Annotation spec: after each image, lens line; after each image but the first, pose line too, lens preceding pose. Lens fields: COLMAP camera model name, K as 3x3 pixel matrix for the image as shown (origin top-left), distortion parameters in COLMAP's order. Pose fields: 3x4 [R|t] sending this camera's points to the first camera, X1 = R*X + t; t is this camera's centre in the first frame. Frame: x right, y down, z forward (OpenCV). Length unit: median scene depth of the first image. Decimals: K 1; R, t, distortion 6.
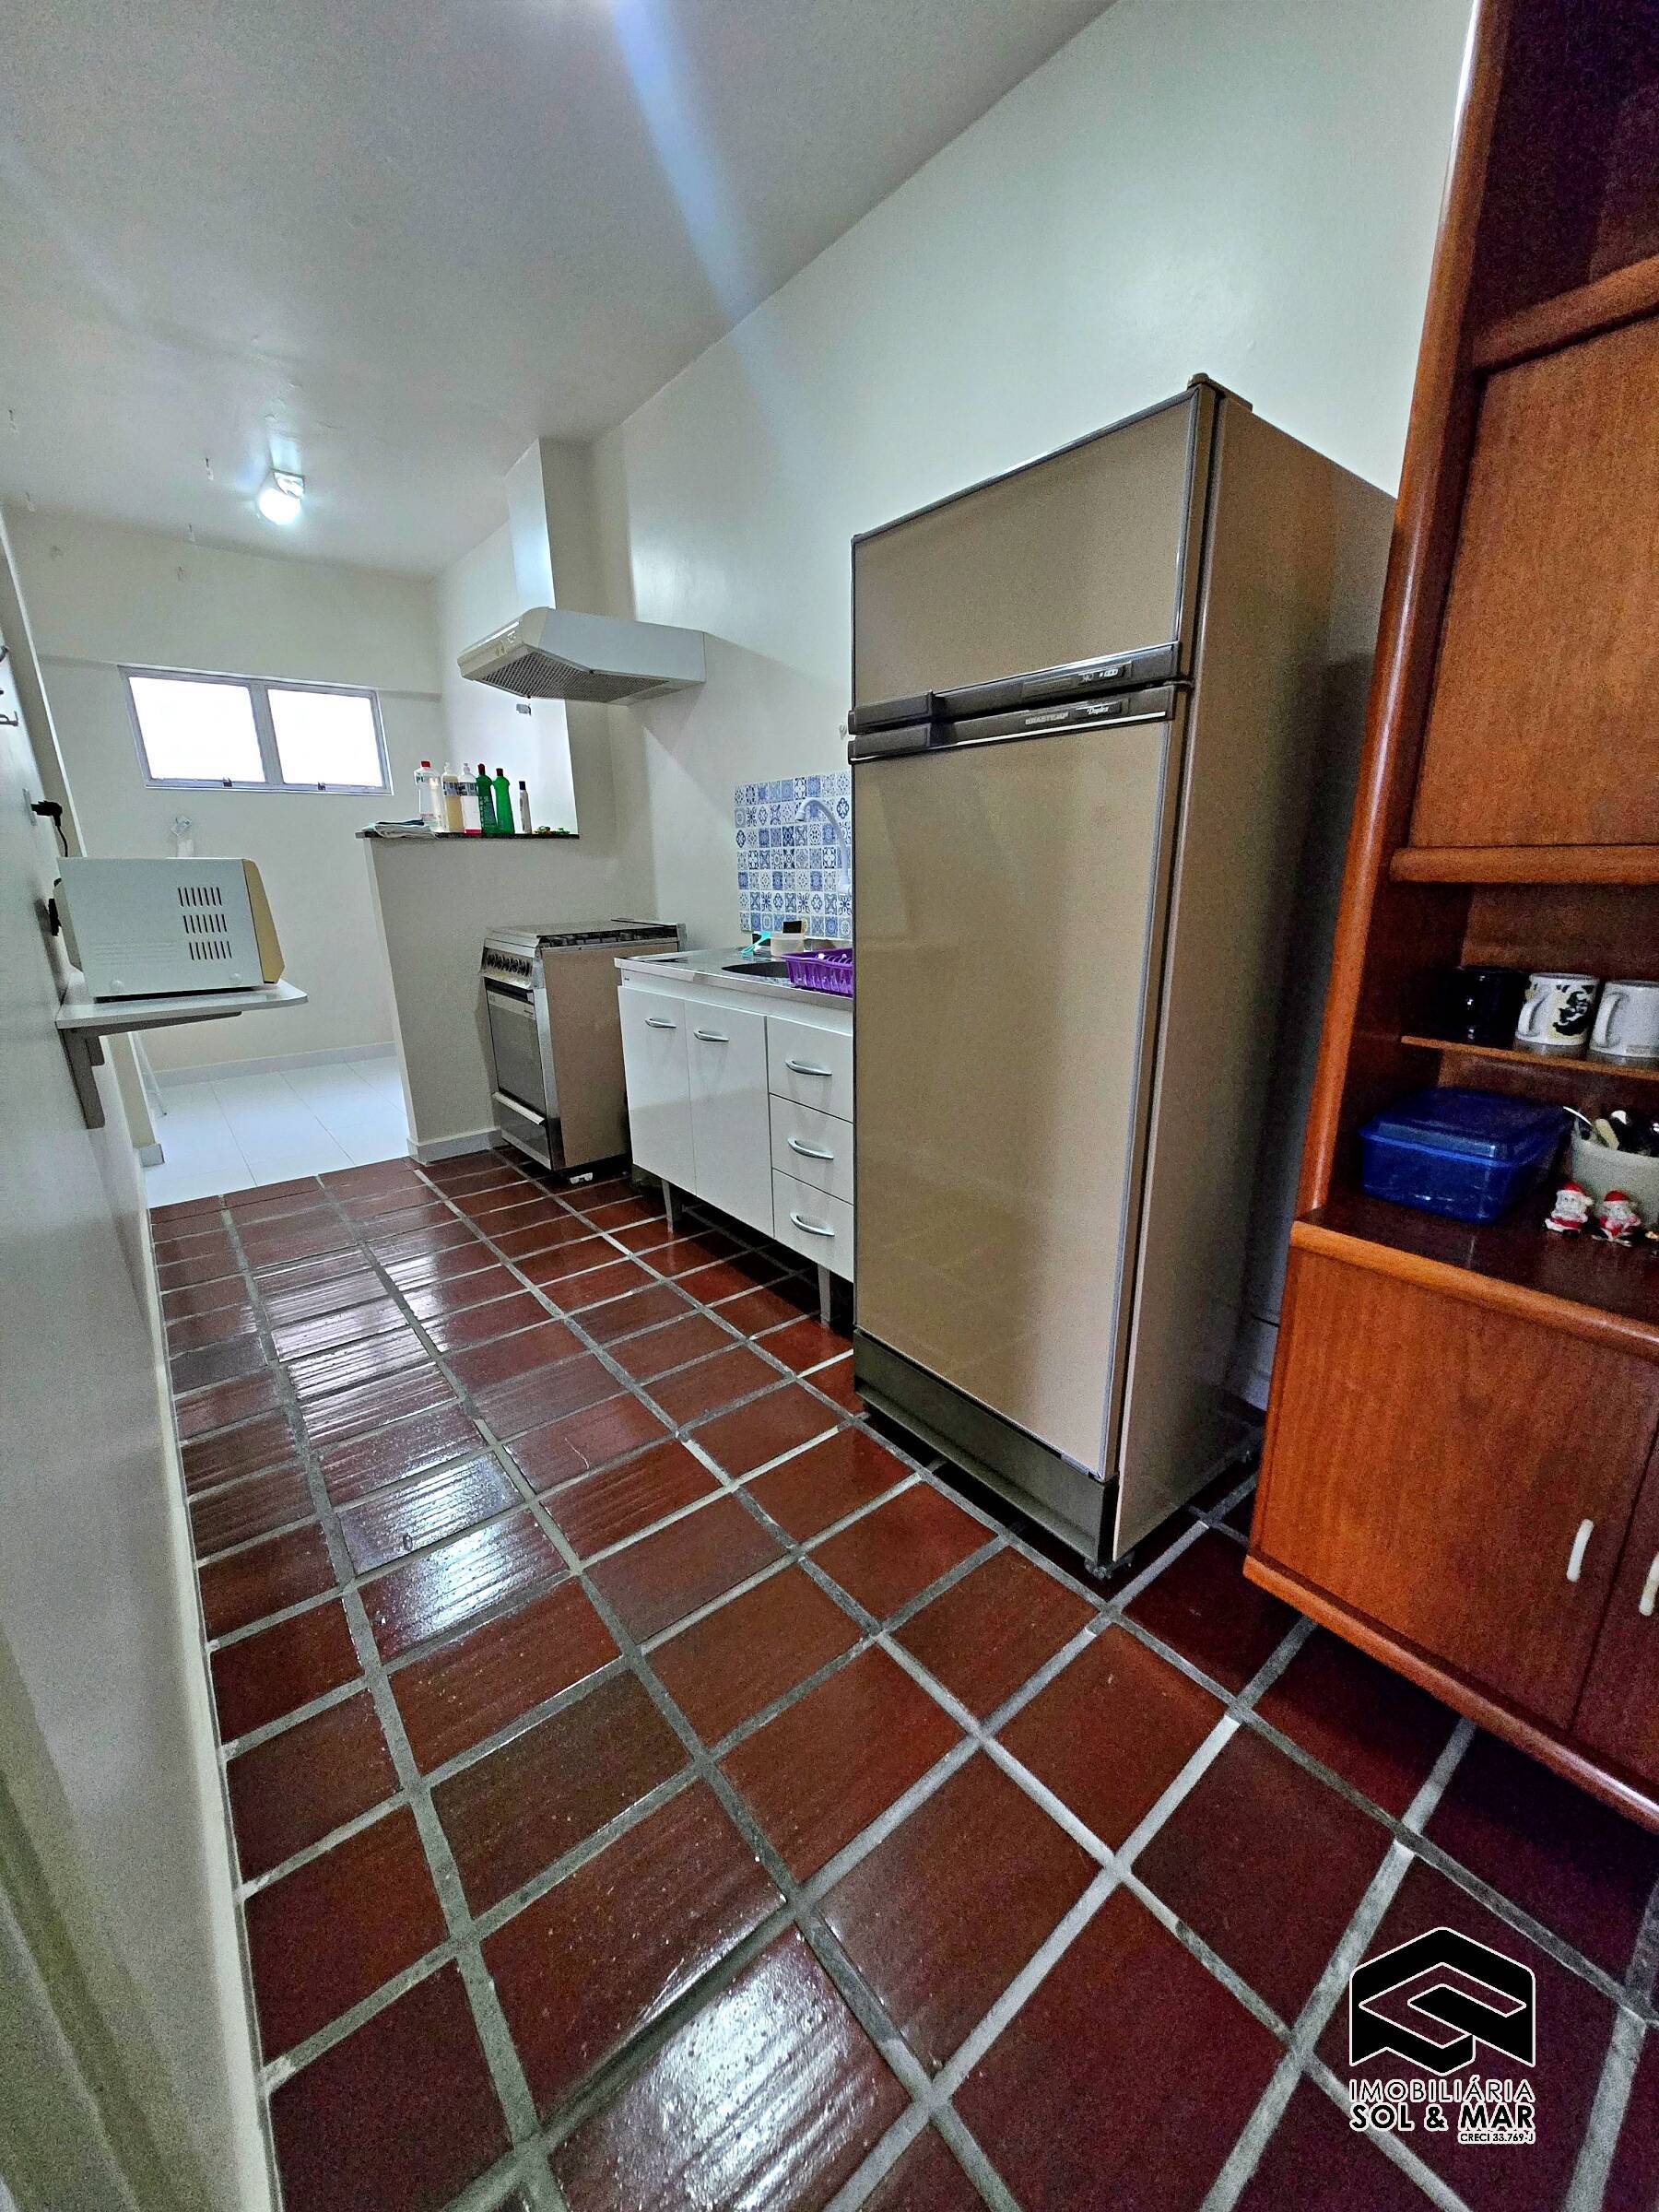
lens RADIAL K [[869.1, 0, 835.6], [0, 869.1, 1108.0], [0, 0, 1]] dist [0.003419, 0.000064]
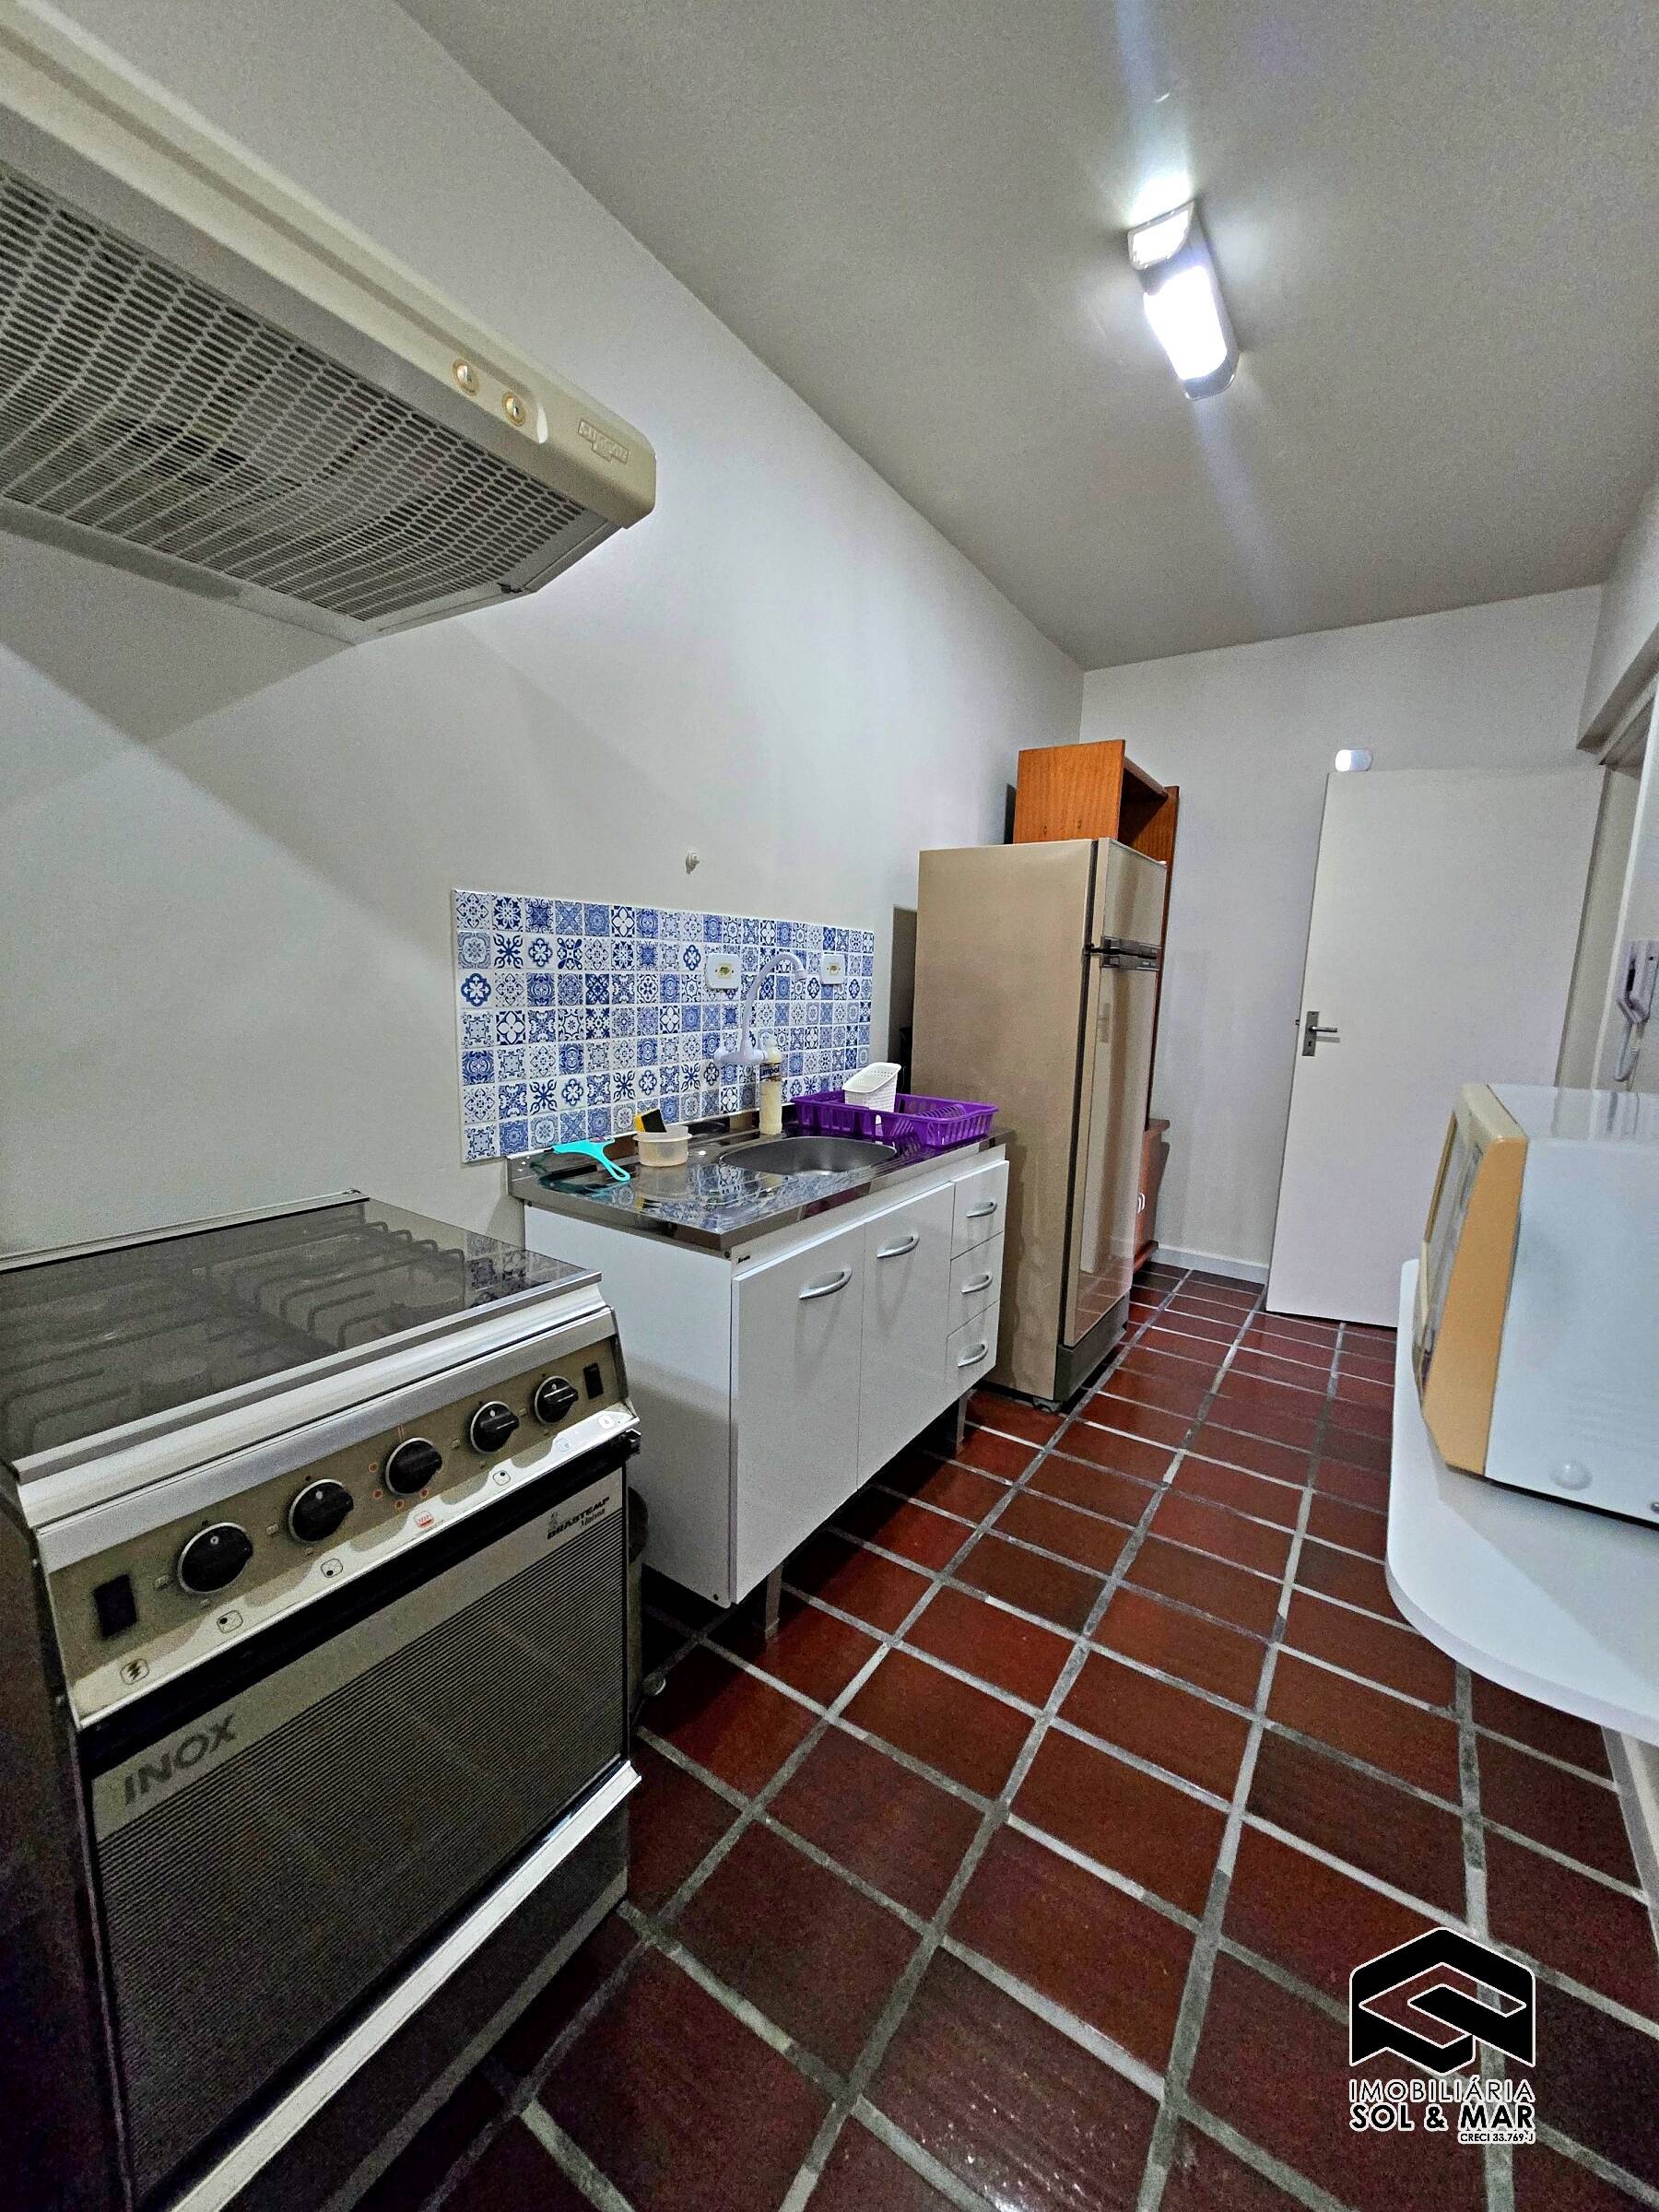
lens RADIAL K [[869.1, 0, 836.7], [0, 869.1, 1115.3], [0, 0, 1]] dist [0.003419, 0.000064]
pose [[-0.304568, -0.151612, 0.940347, -0.698913], [0.238576, 0.943637, 0.229415, -0.319509], [-0.922128, 0.294217, -0.251231, 0.994219]]
